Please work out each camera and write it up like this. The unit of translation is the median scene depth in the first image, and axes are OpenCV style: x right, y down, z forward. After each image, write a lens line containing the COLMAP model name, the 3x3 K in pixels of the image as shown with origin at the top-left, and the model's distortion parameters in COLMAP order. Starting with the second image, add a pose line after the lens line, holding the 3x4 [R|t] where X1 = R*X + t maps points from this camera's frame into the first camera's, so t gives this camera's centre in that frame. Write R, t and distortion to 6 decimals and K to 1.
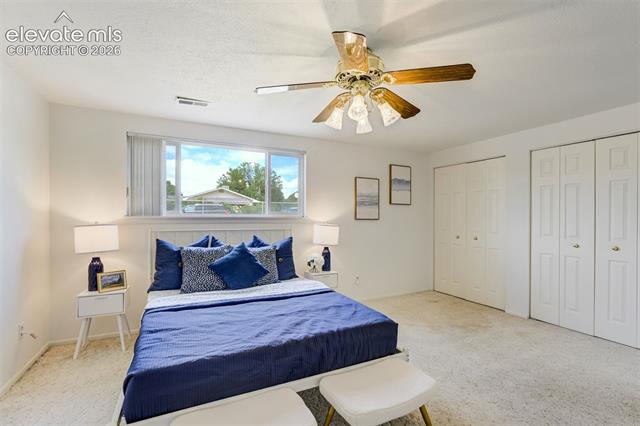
lens RADIAL K [[295.1, 0, 317.5], [0, 295.1, 214.7], [0, 0, 1]] dist [-0.016261, 0.000848]
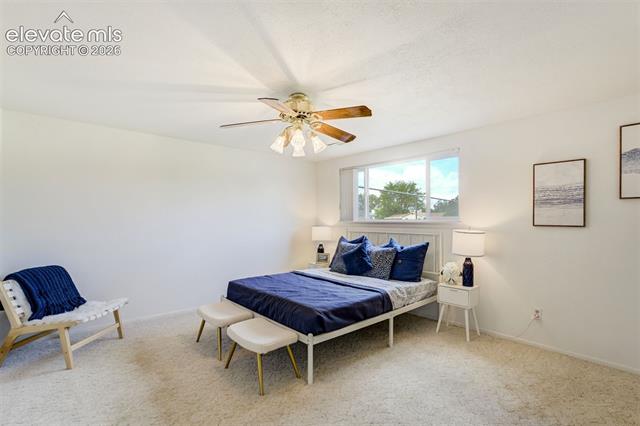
lens RADIAL K [[295.1, 0, 316.7], [0, 295.1, 217.8], [0, 0, 1]] dist [-0.016261, 0.000848]
pose [[0.273511, -0.012562, -0.961787, 0.709068], [0.004591, 0.999920, -0.011755, 0.004003], [0.961858, -0.001200, 0.273546, 0.350583]]
